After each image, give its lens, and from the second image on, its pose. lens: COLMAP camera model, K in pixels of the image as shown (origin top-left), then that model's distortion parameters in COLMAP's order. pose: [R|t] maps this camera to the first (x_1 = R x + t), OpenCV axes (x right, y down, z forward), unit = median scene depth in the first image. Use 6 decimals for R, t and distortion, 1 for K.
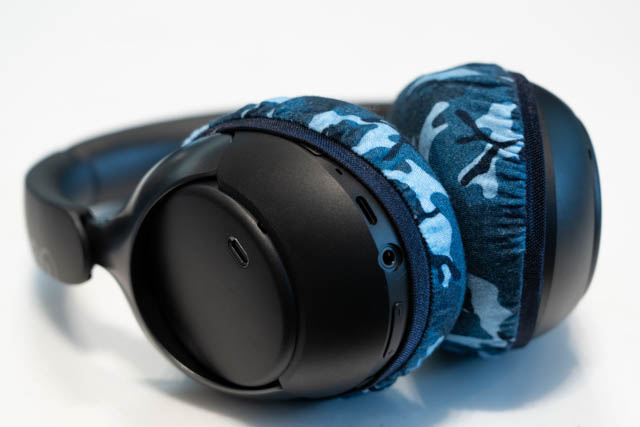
lens RADIAL K [[2214.0, 0, 319.4], [0, 2214.0, 219.8], [0, 0, 1]] dist [-0.542289, 0.000000]
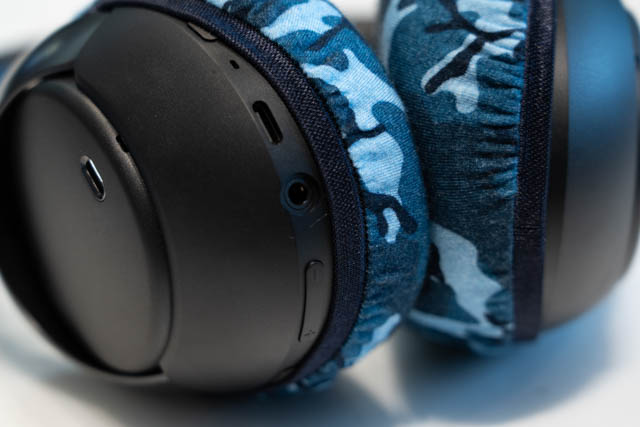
lens RADIAL K [[2214.0, 0, 322.8], [0, 2214.0, 212.3], [0, 0, 1]] dist [-0.542289, 0.000000]
pose [[0.988780, 0.041498, -0.143496, 0.131763], [-0.040469, 0.999130, 0.010085, 0.015339], [0.143790, -0.004165, 0.989599, 0.328522]]
